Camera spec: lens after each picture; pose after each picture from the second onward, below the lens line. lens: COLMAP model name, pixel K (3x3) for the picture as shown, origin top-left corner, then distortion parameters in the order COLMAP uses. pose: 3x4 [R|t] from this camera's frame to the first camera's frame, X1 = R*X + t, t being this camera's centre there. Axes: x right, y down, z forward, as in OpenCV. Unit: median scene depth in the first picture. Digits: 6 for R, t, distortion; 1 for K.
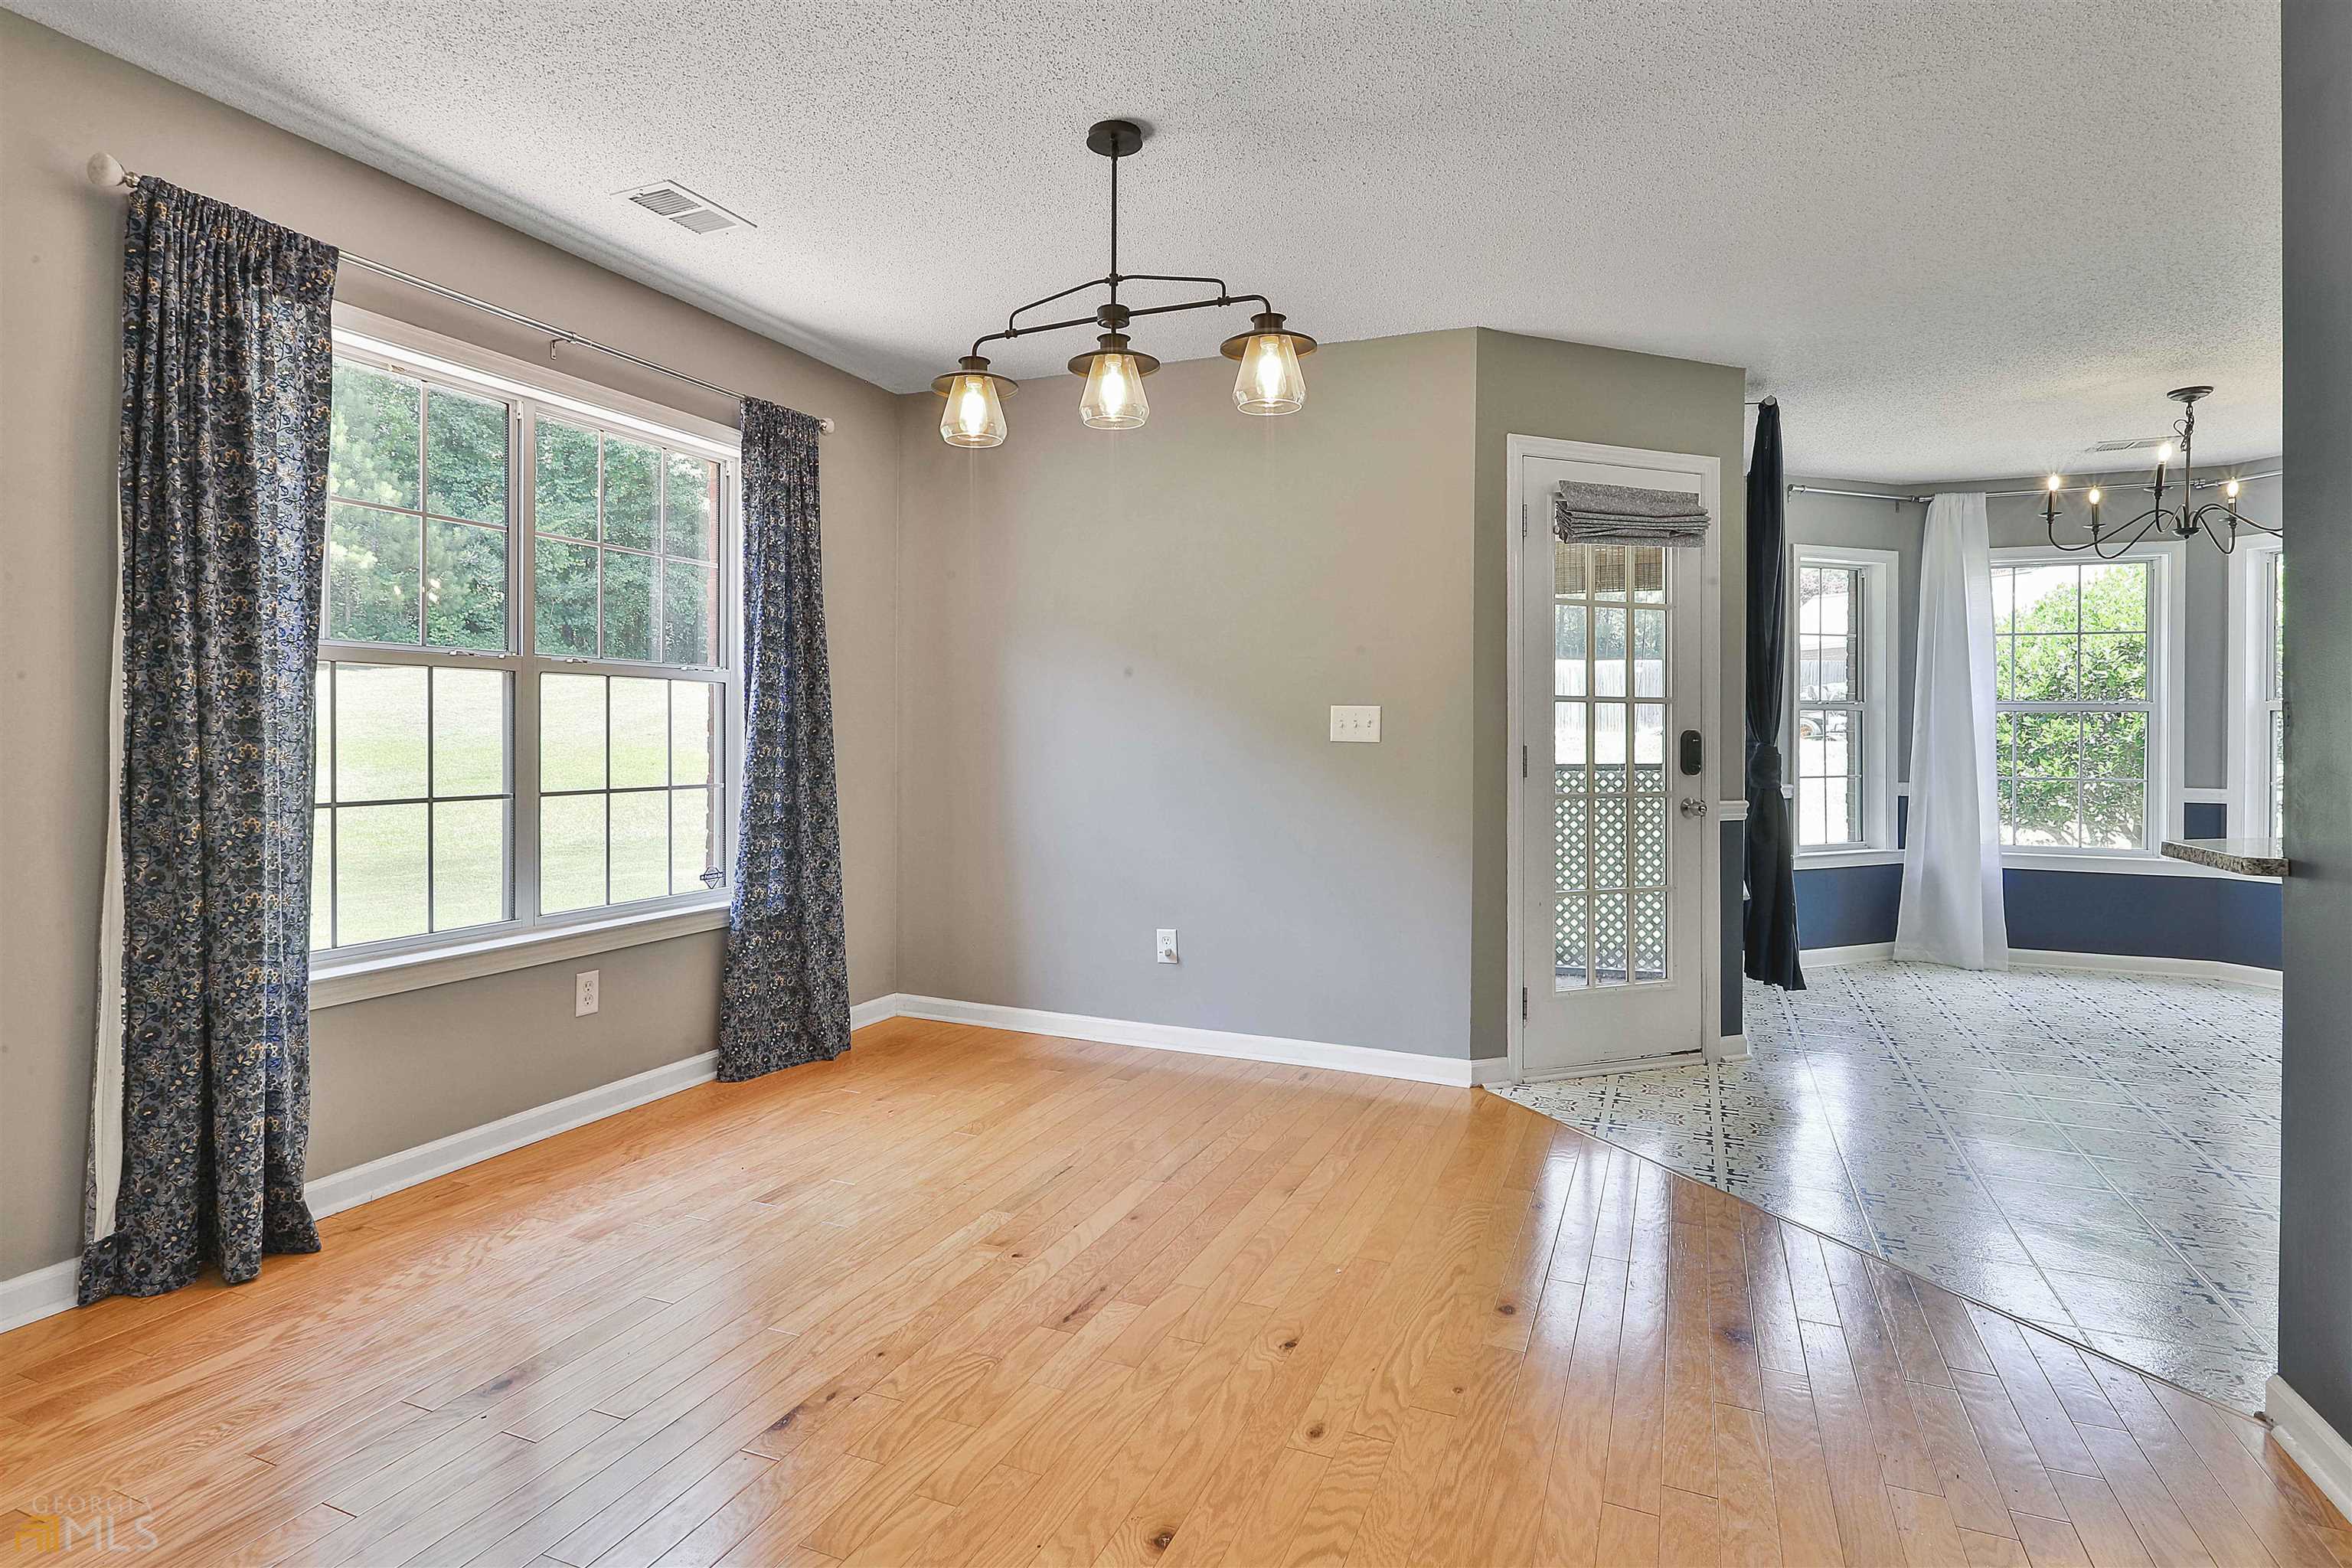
lens RADIAL K [[1202.7, 0, 1162.0], [0, 1202.7, 733.6], [0, 0, 1]] dist [0.000577, 0.000330]
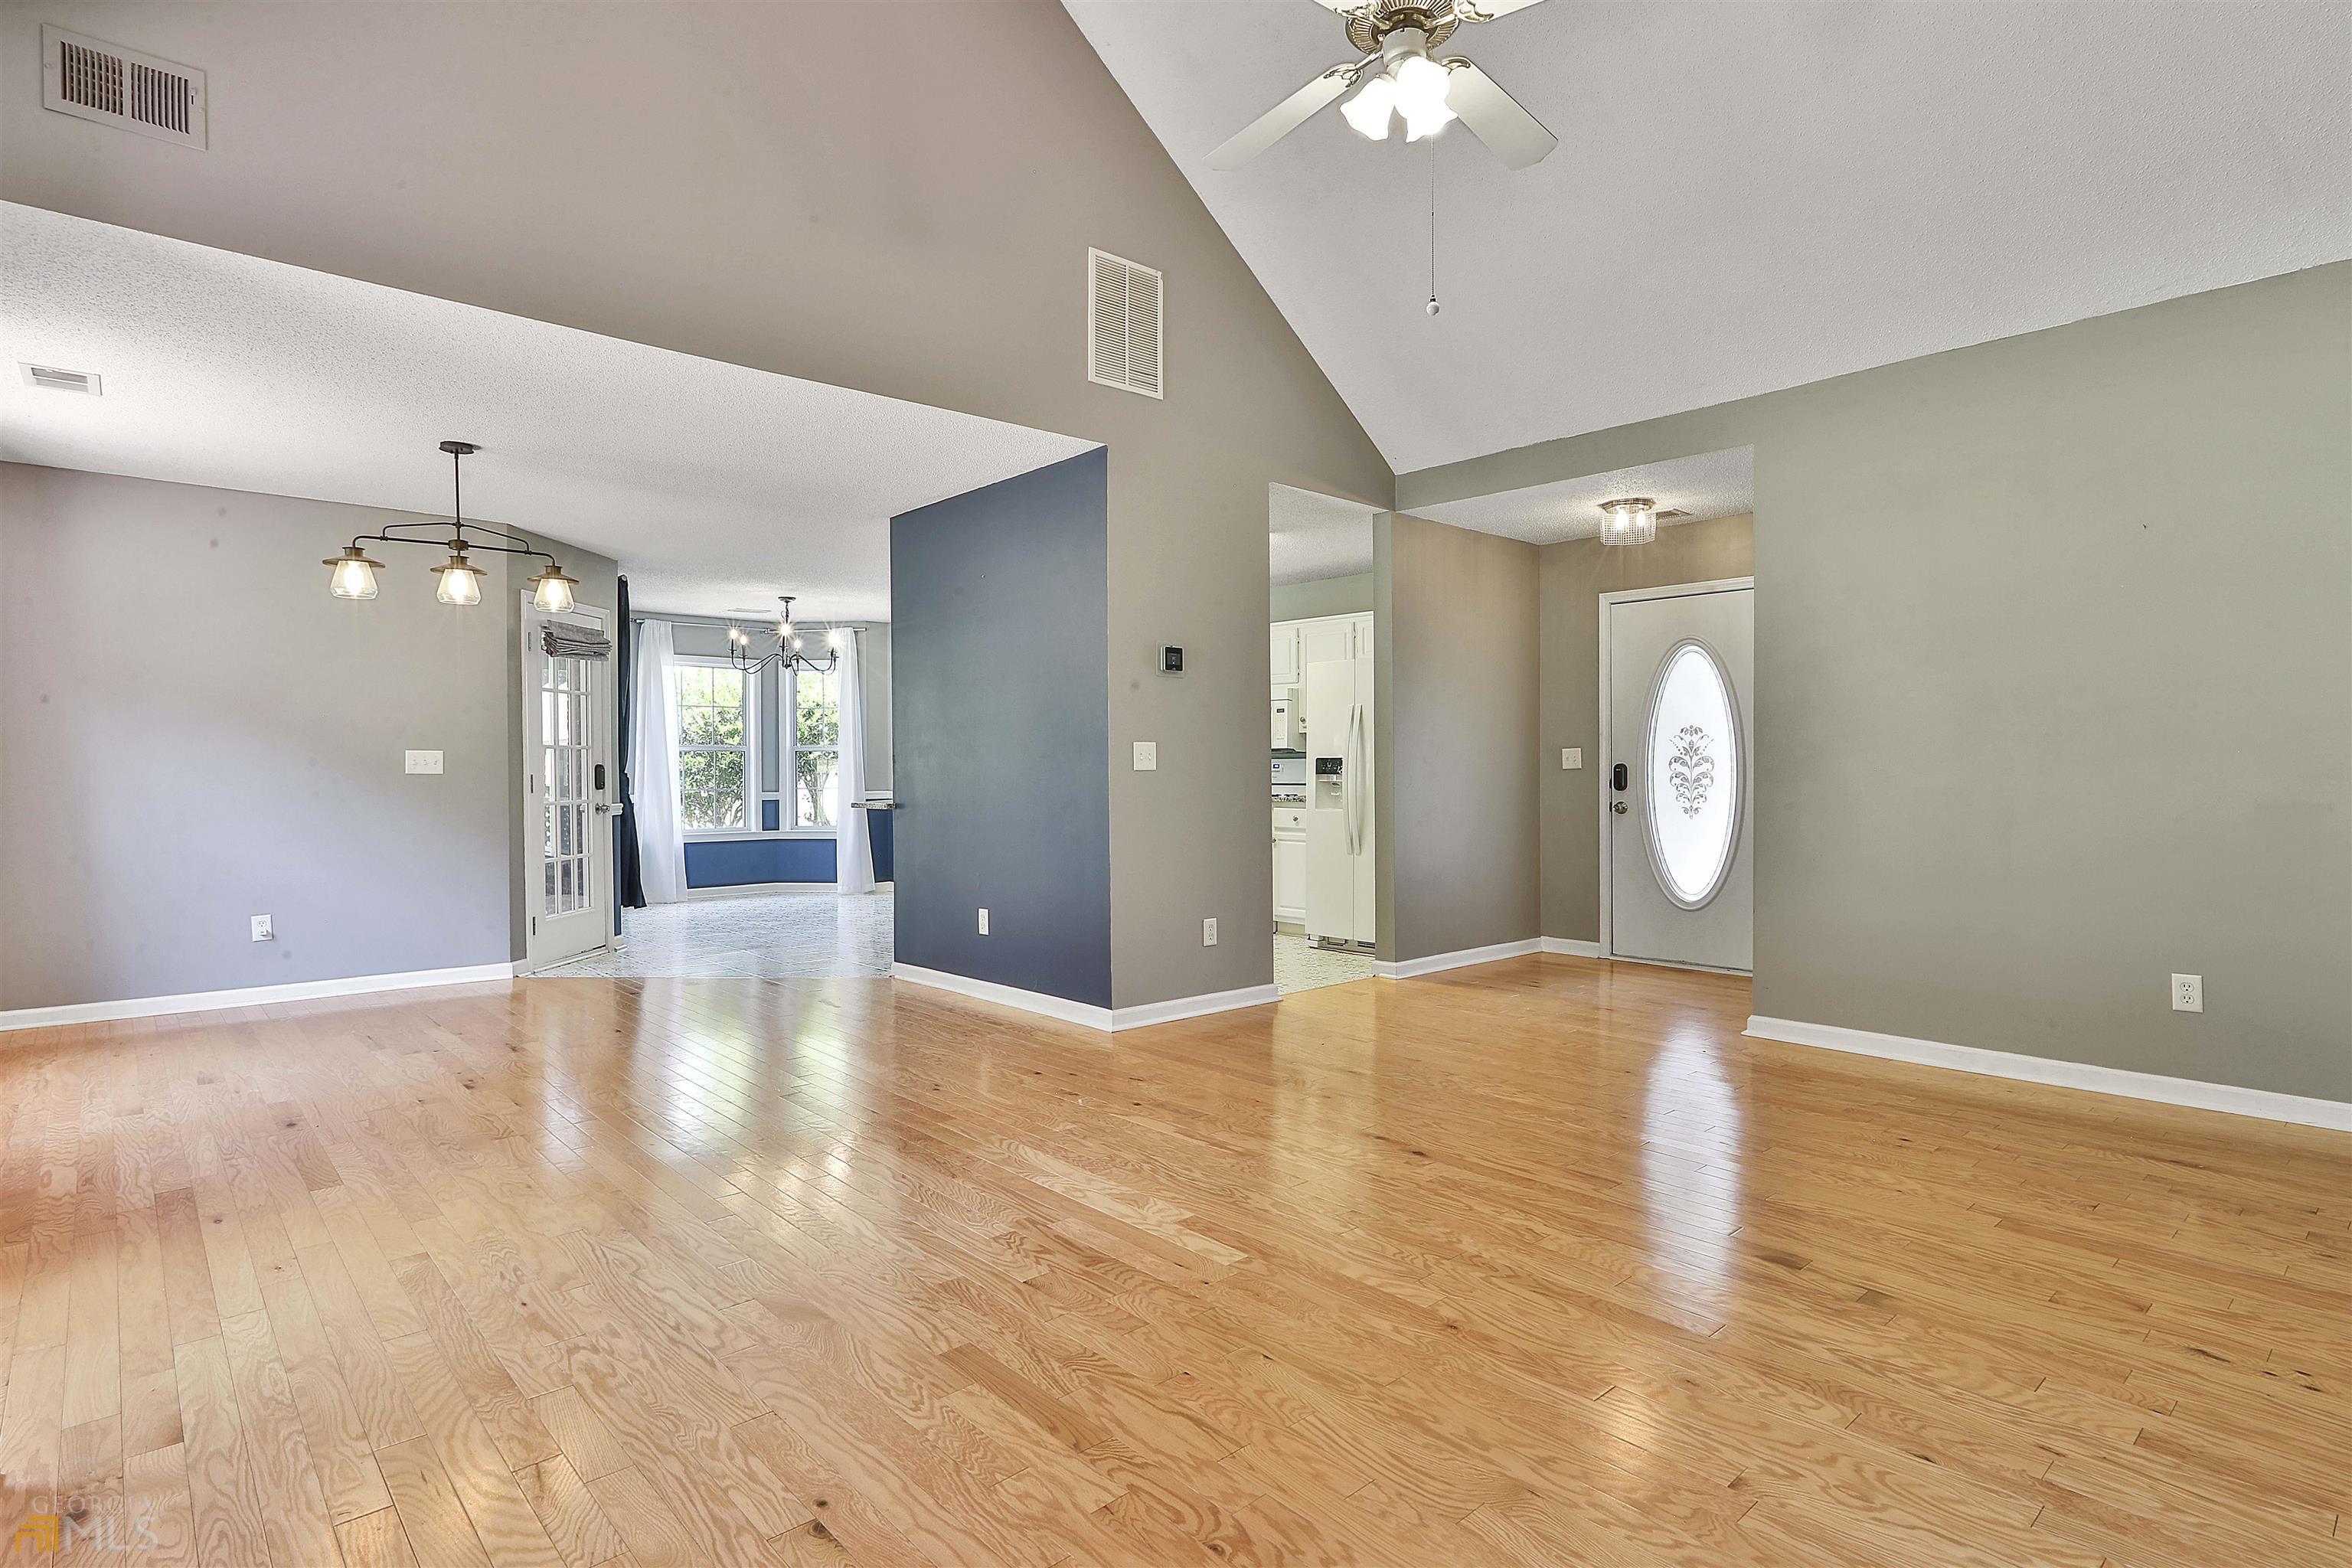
lens RADIAL K [[1202.7, 0, 1174.8], [0, 1202.7, 779.1], [0, 0, 1]] dist [0.000577, 0.000330]
pose [[0.414119, -0.018143, 0.910042, -0.813076], [0.005504, 0.999833, 0.017428, -0.007973], [-0.910206, -0.002208, 0.414150, -0.493167]]
